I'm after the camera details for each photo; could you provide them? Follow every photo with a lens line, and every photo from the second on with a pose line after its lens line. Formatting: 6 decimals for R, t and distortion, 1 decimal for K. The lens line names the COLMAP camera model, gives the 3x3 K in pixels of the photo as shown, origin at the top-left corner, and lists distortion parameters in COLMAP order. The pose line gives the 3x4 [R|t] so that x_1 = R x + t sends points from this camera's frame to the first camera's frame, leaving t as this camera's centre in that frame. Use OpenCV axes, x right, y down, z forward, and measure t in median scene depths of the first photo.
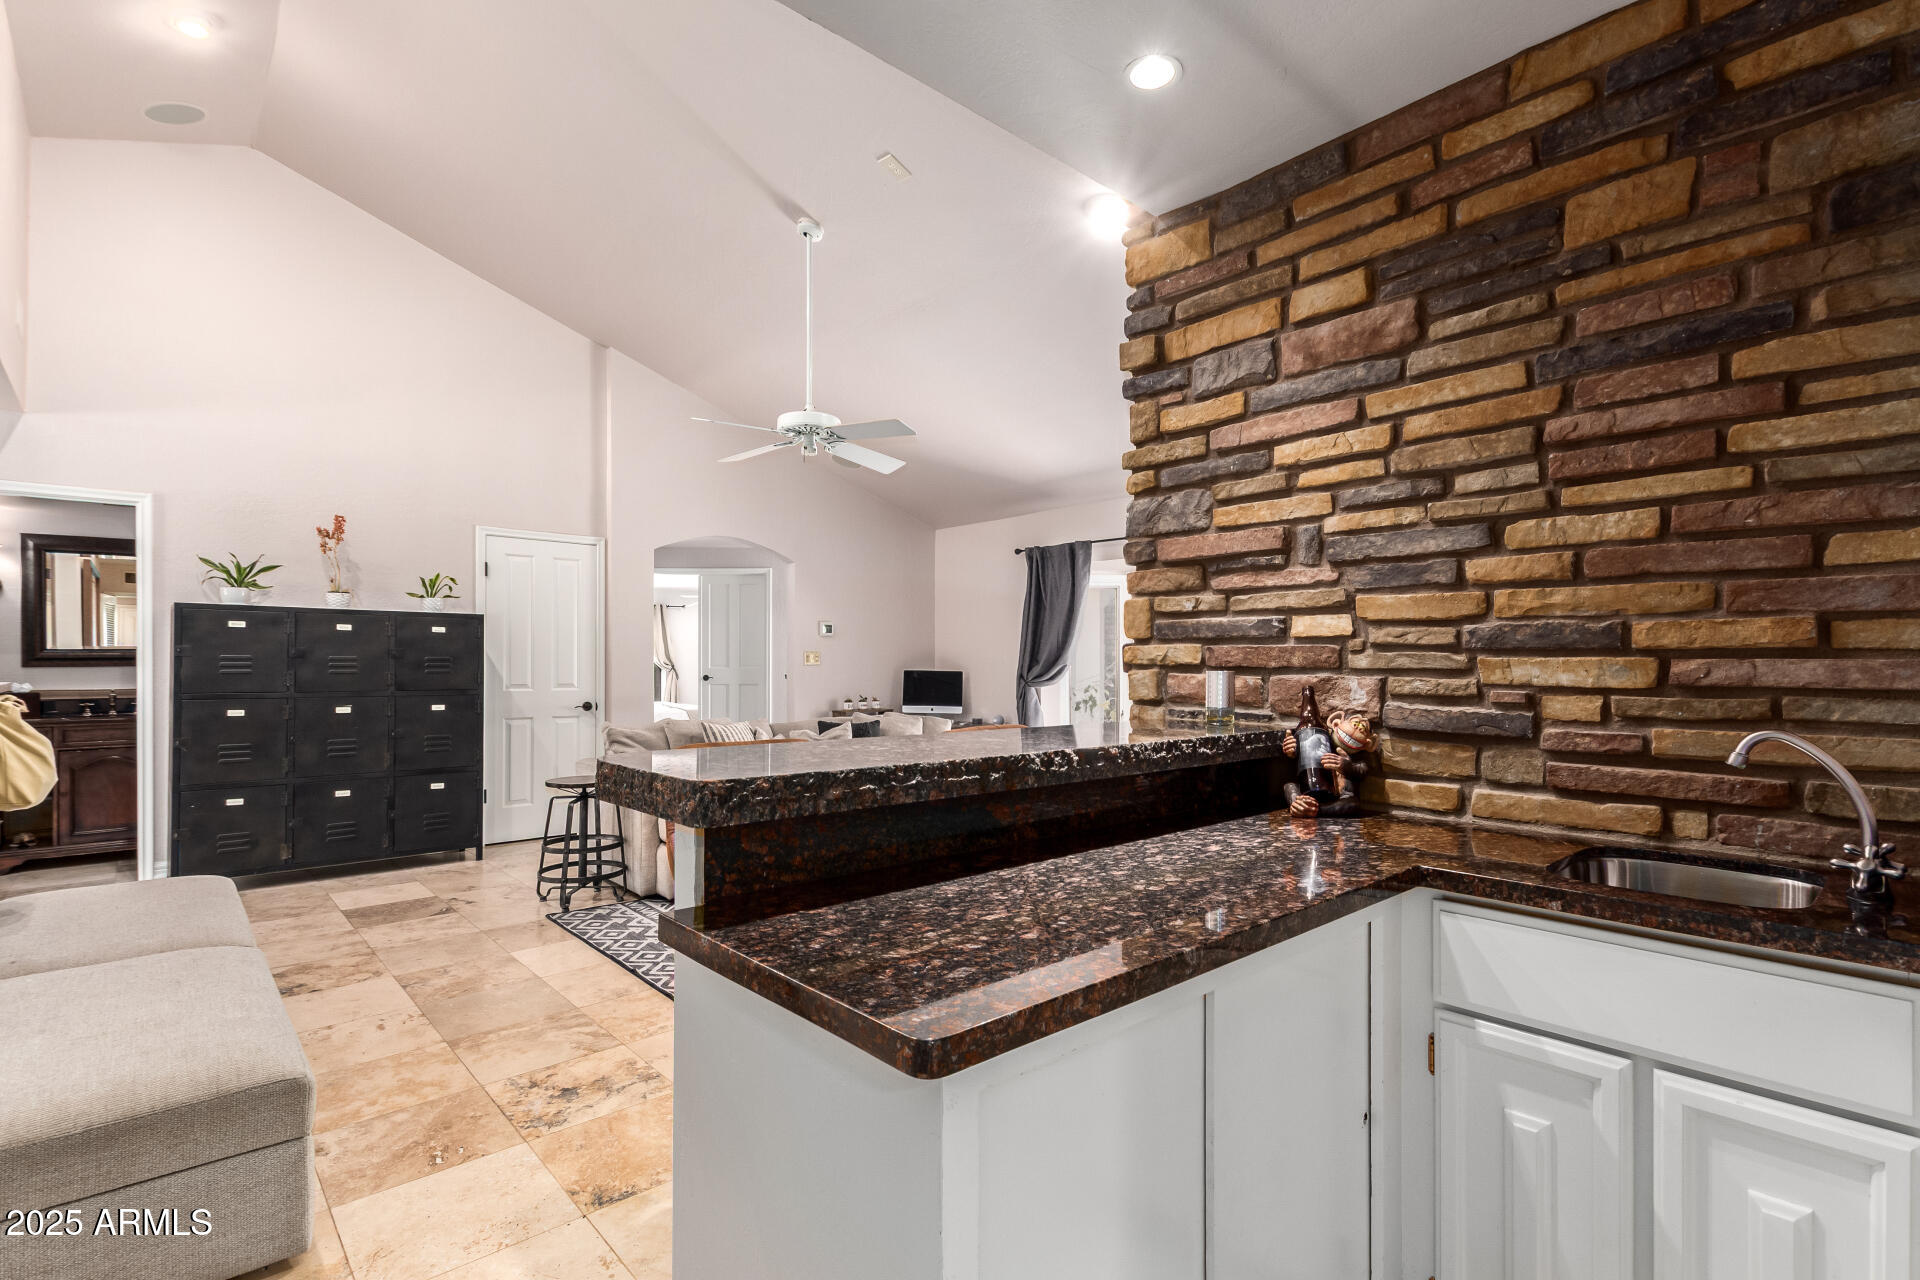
lens RADIAL K [[909.5, 0, 973.7], [0, 909.5, 653.7], [0, 0, 1]] dist [0.011794, -0.003316]
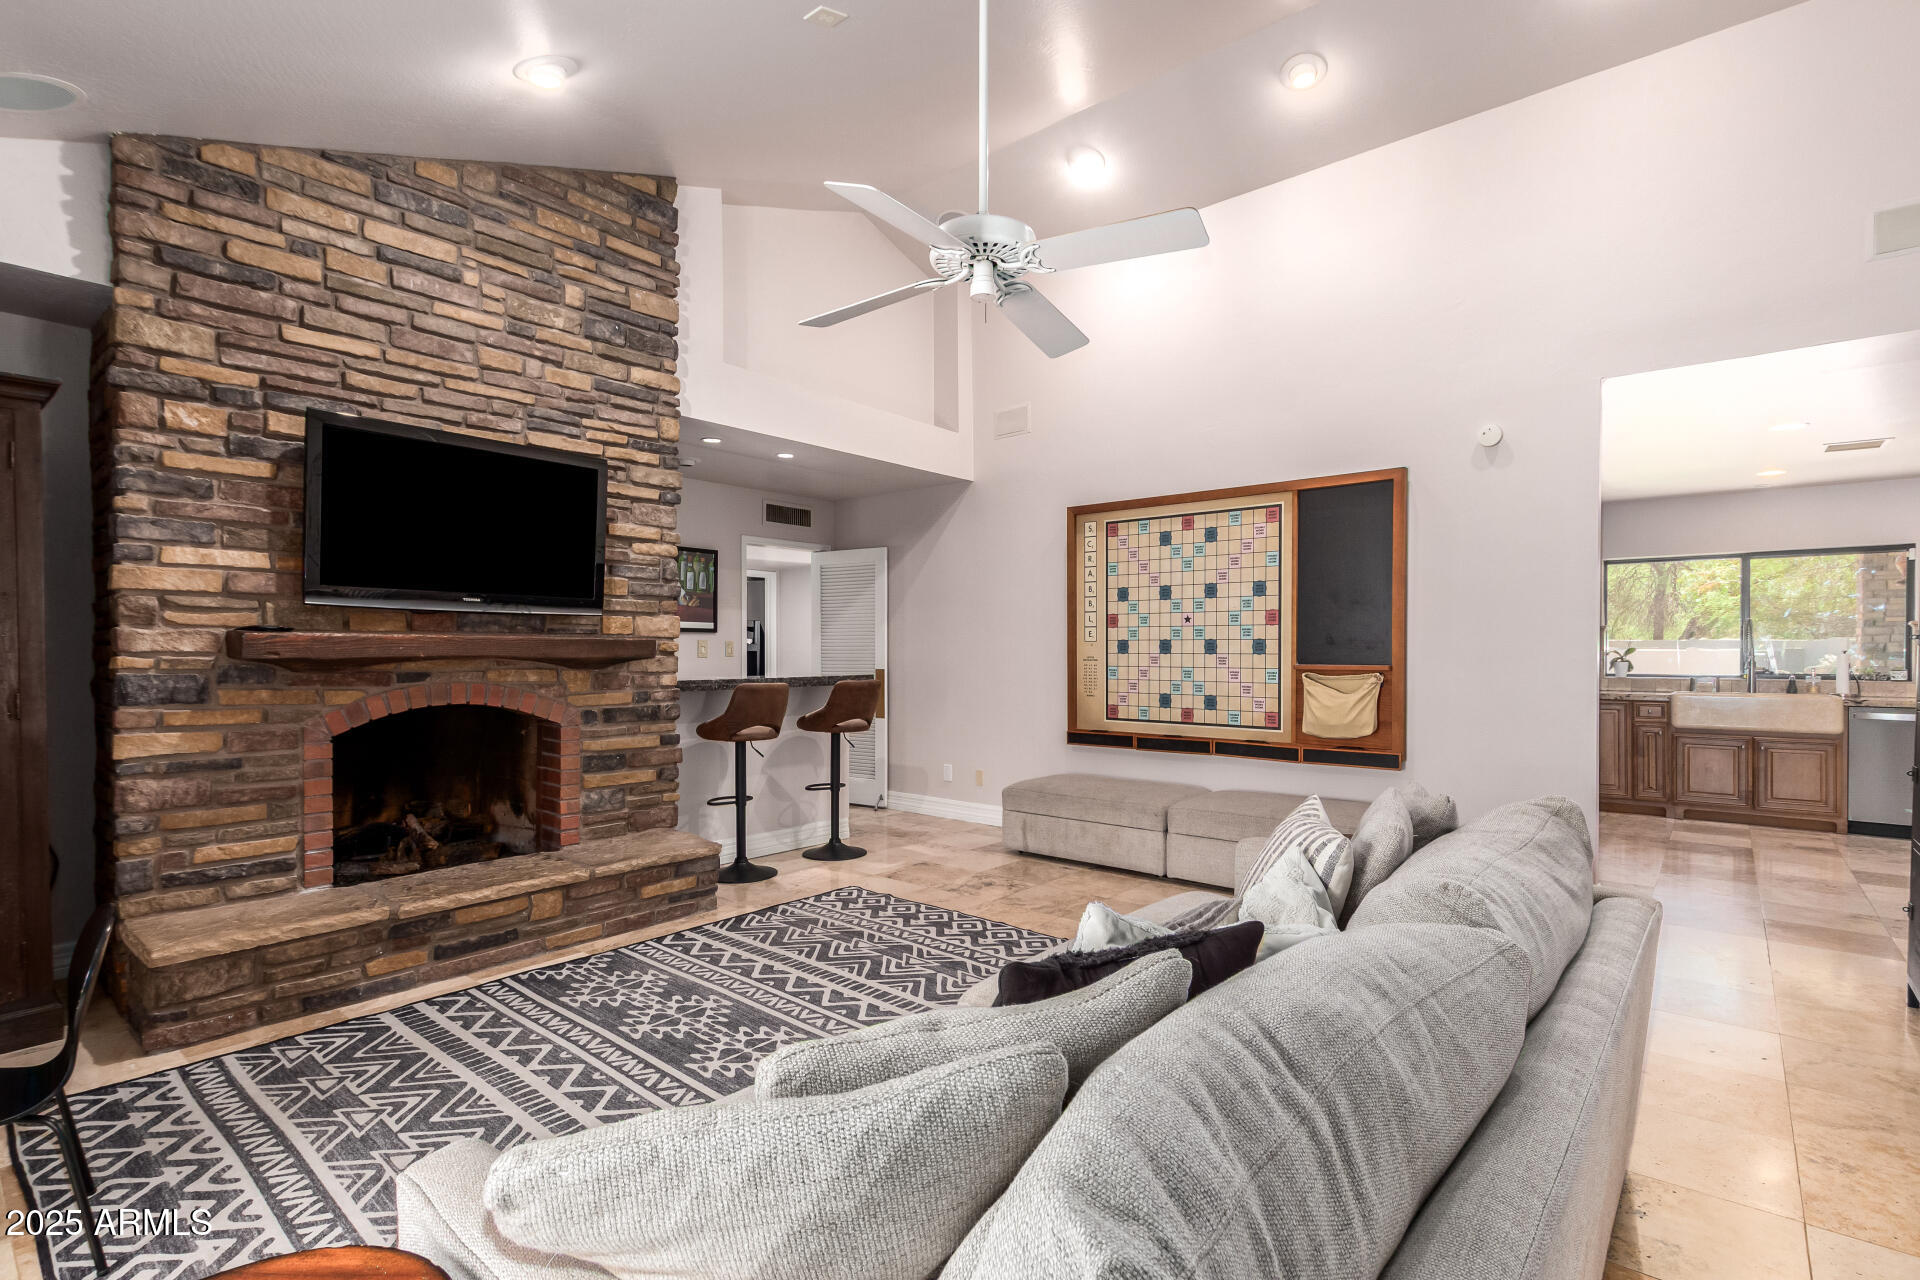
lens RADIAL K [[909.5, 0, 948.2], [0, 909.5, 655.7], [0, 0, 1]] dist [0.011794, -0.003316]
pose [[-0.991960, -0.007059, -0.126358, -0.085844], [-0.006227, 0.999956, -0.006980, 0.019251], [0.126401, -0.006137, -0.991960, 1.995280]]
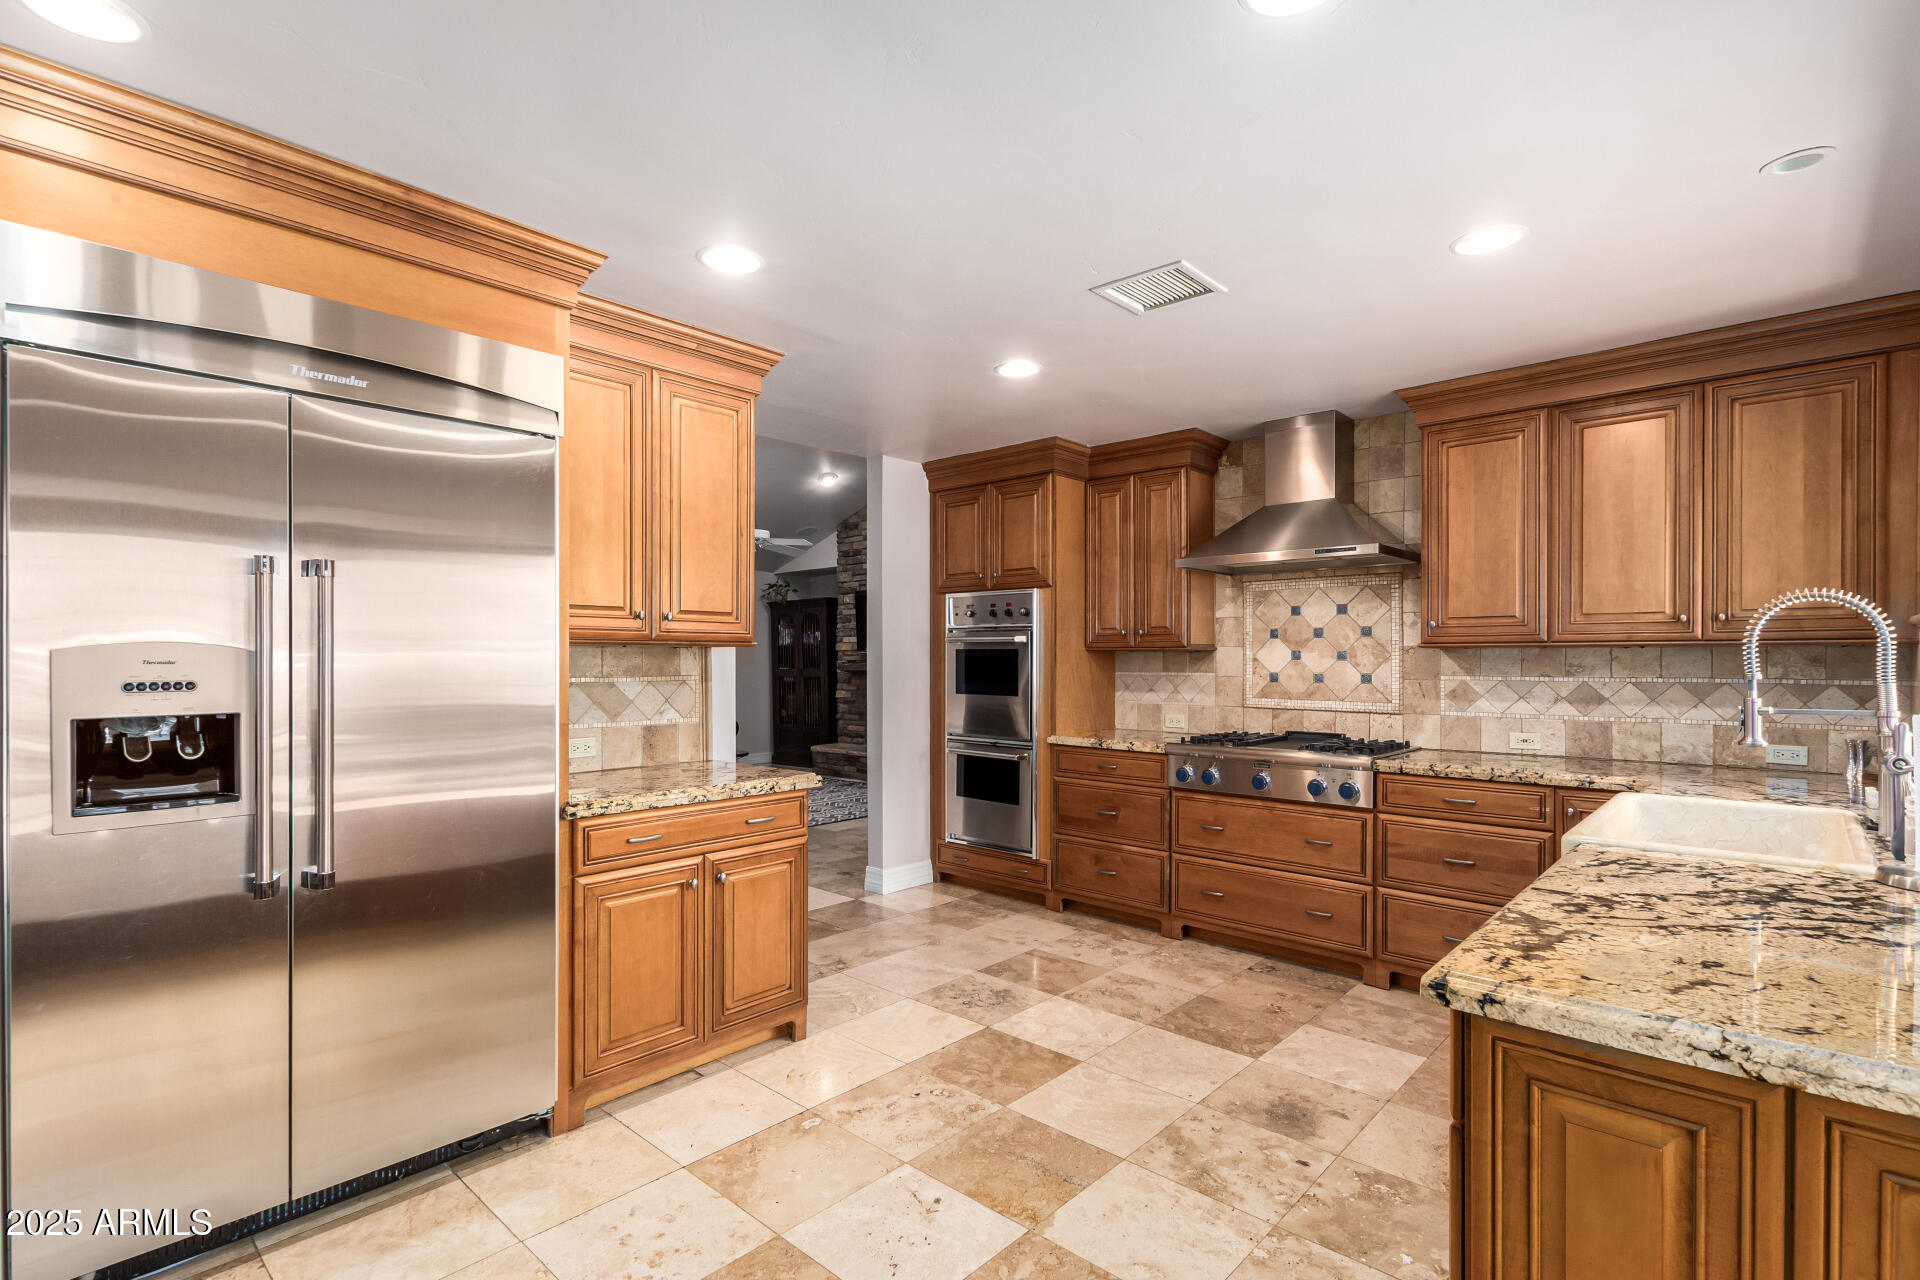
lens RADIAL K [[909.5, 0, 957.4], [0, 909.5, 663.1], [0, 0, 1]] dist [0.011794, -0.003316]
pose [[-0.095976, -0.010673, 0.995326, -2.474888], [-0.007599, 0.999921, 0.009989, -0.034288], [-0.995355, -0.006605, -0.096049, 0.961772]]
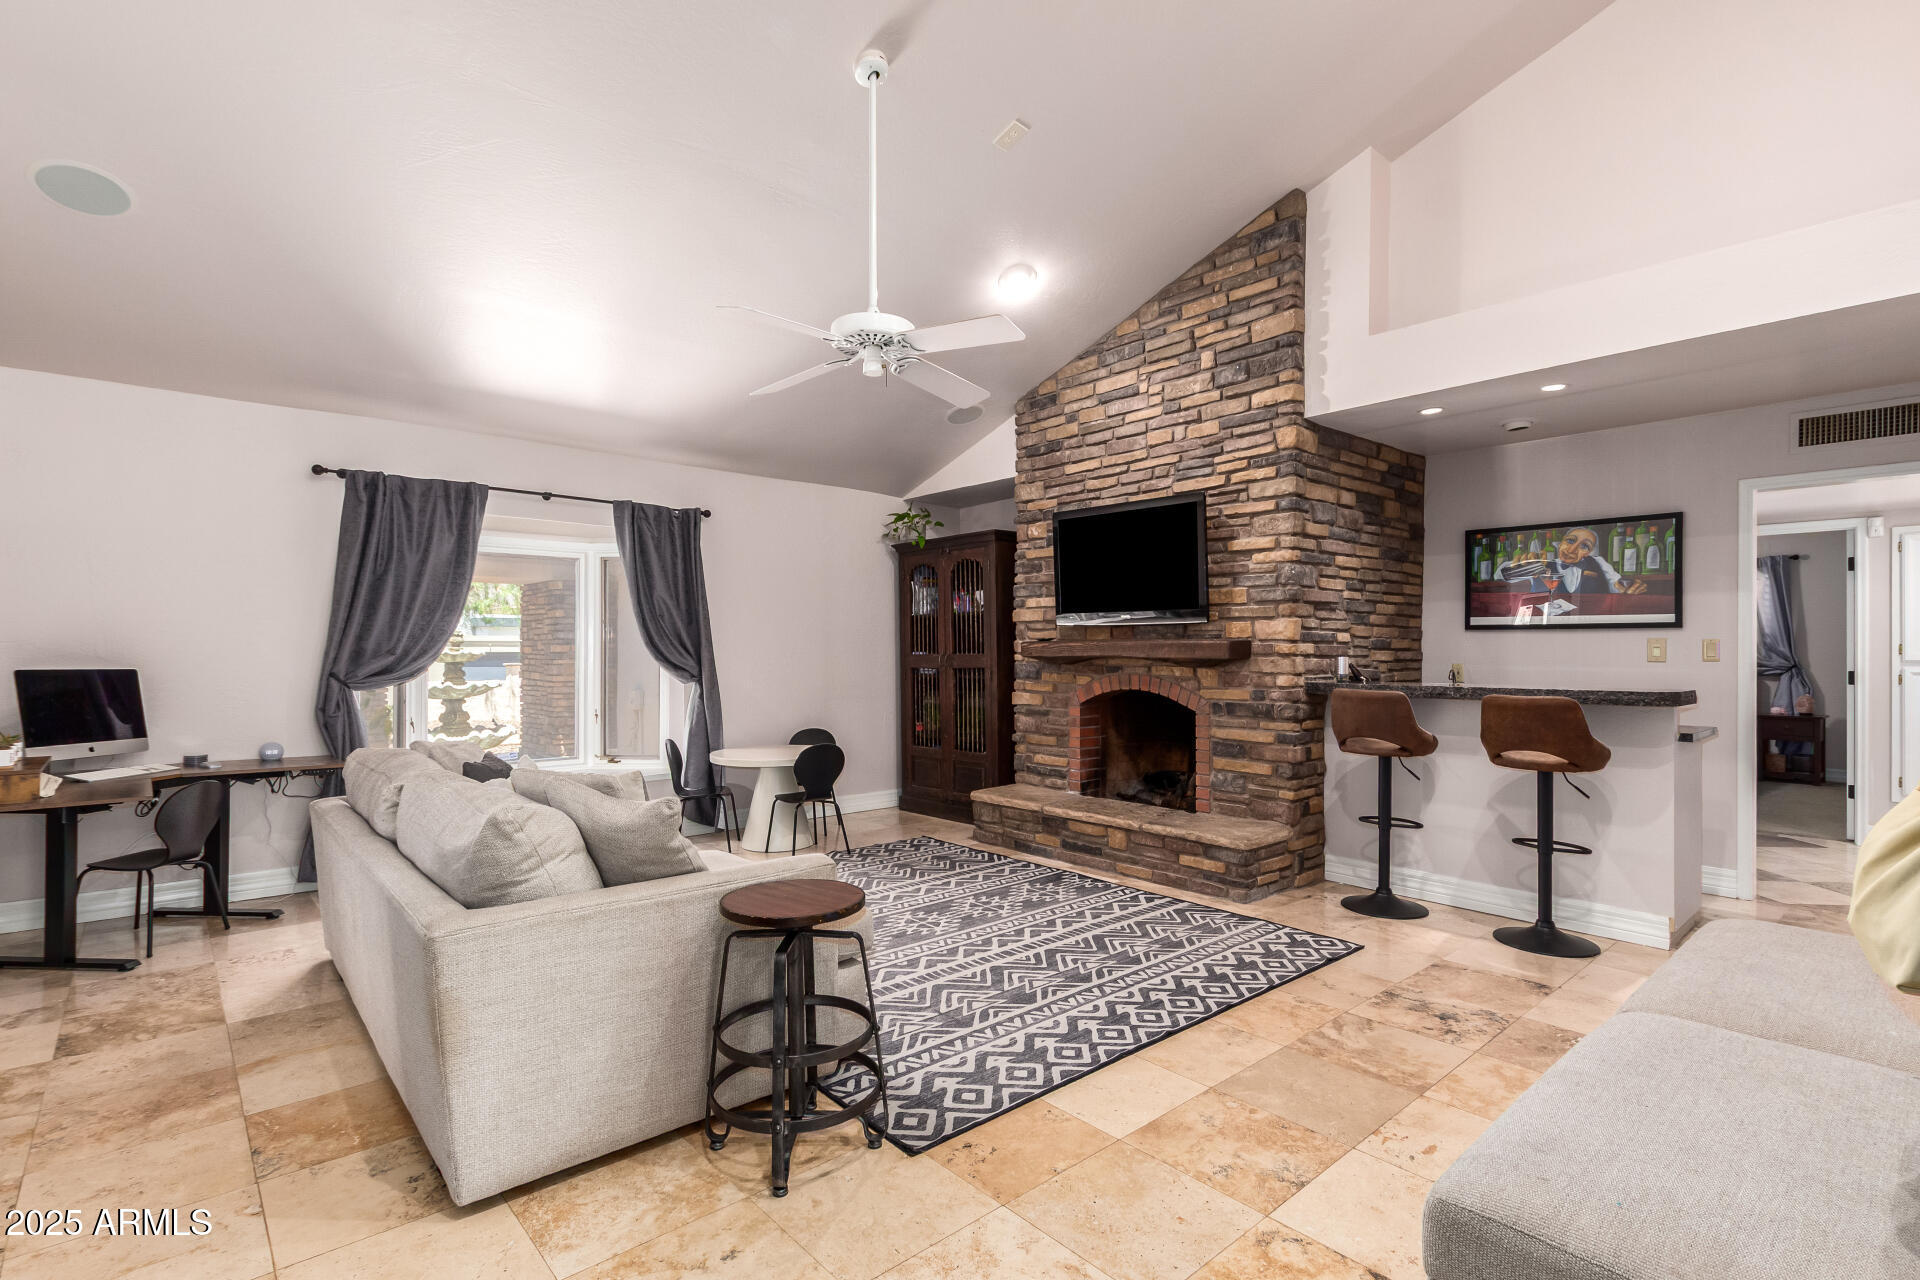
lens RADIAL K [[909.5, 0, 970.0], [0, 909.5, 642.3], [0, 0, 1]] dist [0.011794, -0.003316]
pose [[0.008842, 0.000323, 0.999961, -1.160204], [-0.012204, 0.999926, -0.000215, -0.002837], [-0.999886, -0.012202, 0.008845, 1.138855]]
